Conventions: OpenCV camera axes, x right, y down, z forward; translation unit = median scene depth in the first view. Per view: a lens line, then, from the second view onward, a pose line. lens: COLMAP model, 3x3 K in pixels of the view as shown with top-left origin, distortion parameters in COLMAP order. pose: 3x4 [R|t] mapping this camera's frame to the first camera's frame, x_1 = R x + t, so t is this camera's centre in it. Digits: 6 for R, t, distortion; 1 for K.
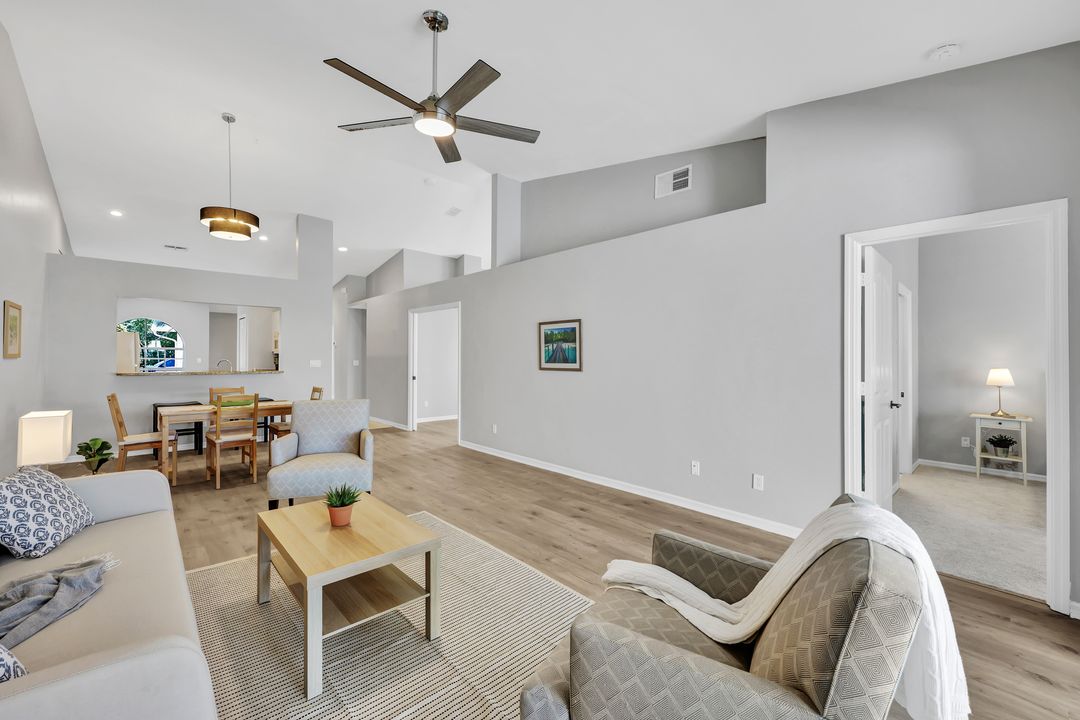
lens RADIAL K [[439.6, 0, 535.4], [0, 439.6, 356.2], [0, 0, 1]] dist [-0.000106, 0.000122]
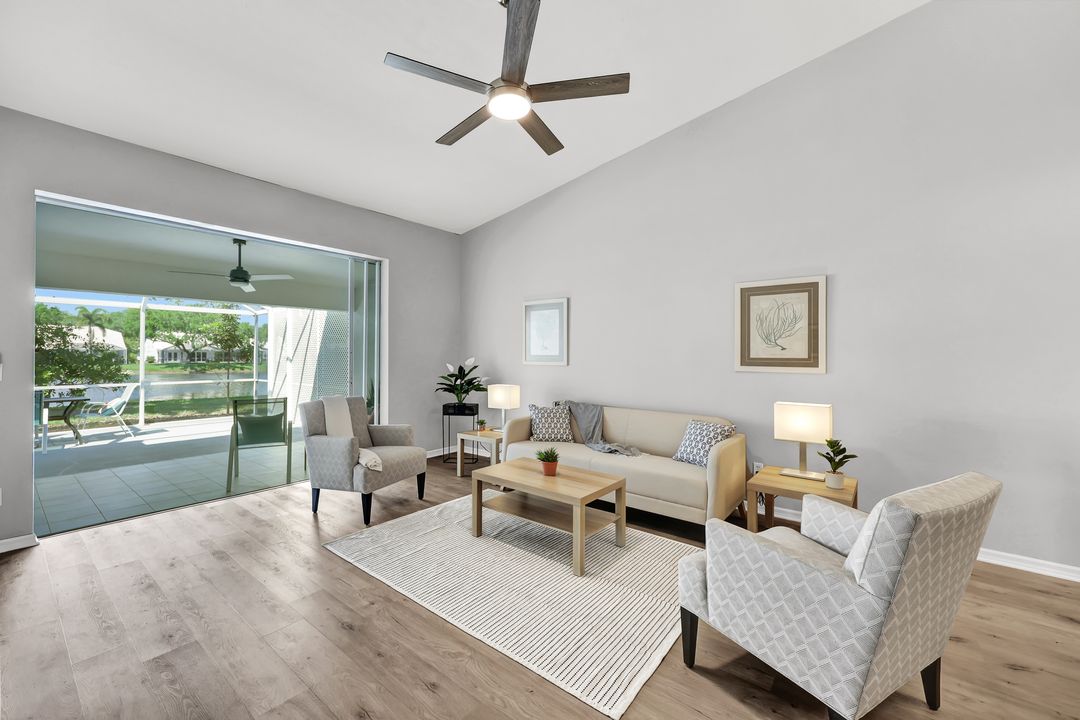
lens RADIAL K [[439.6, 0, 535.4], [0, 439.6, 356.2], [0, 0, 1]] dist [-0.000106, 0.000122]
pose [[-0.987748, -0.014105, -0.155416, -0.093085], [-0.013138, 0.999887, -0.007249, 0.010314], [0.155501, -0.005119, -0.987822, 1.245434]]
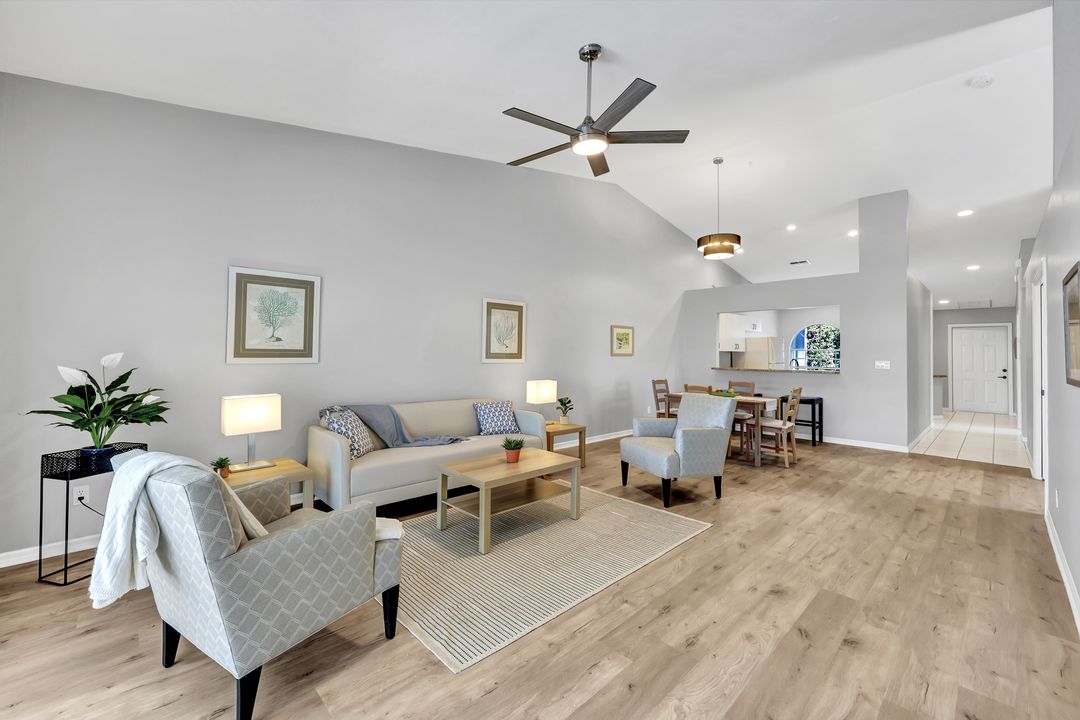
lens RADIAL K [[435.5, 0, 542.3], [0, 435.5, 343.1], [0, 0, 1]] dist [0.001632, 0.000437]
pose [[0.030920, -0.028142, -0.999126, 0.565280], [-0.006814, 0.999574, -0.028366, 0.008211], [0.999499, 0.007686, 0.030715, 0.553510]]
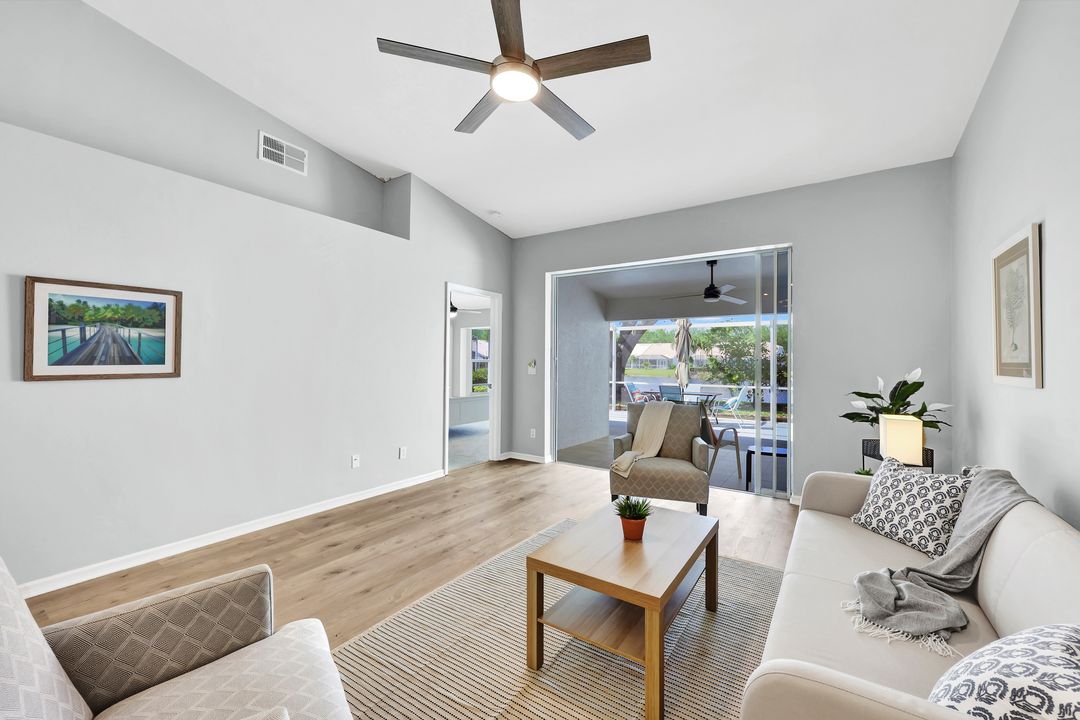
lens RADIAL K [[438.4, 0, 540.0], [0, 438.4, 360.0], [0, 0, 1]] dist [-0.008649, -0.000028]
pose [[-0.240944, -0.008230, 0.970504, -0.683348], [-0.014128, 0.999888, 0.004971, 0.000125], [-0.970436, -0.012513, -0.241033, 0.748475]]
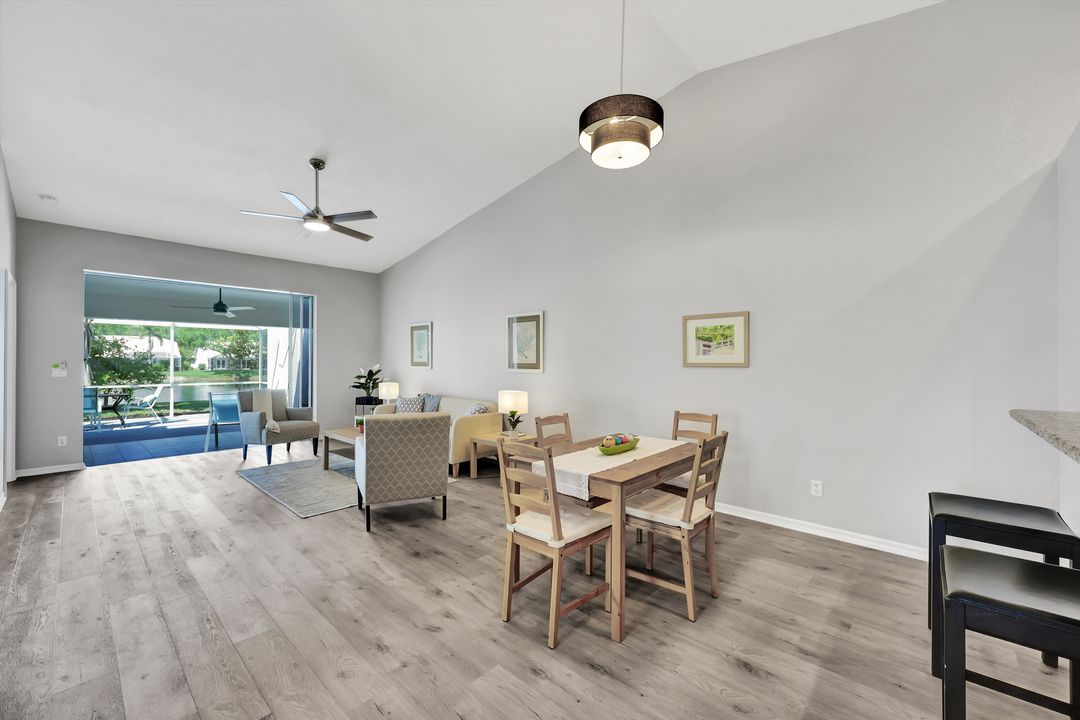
lens RADIAL K [[446.4, 0, 540.0], [0, 446.4, 360.0], [0, 0, 1]] dist [-0.003497, -0.000055]
pose [[-0.996737, -0.013278, -0.079623, -0.626587], [-0.012219, 0.999830, -0.013775, 0.009680], [0.079792, -0.012758, -0.996730, 1.815955]]
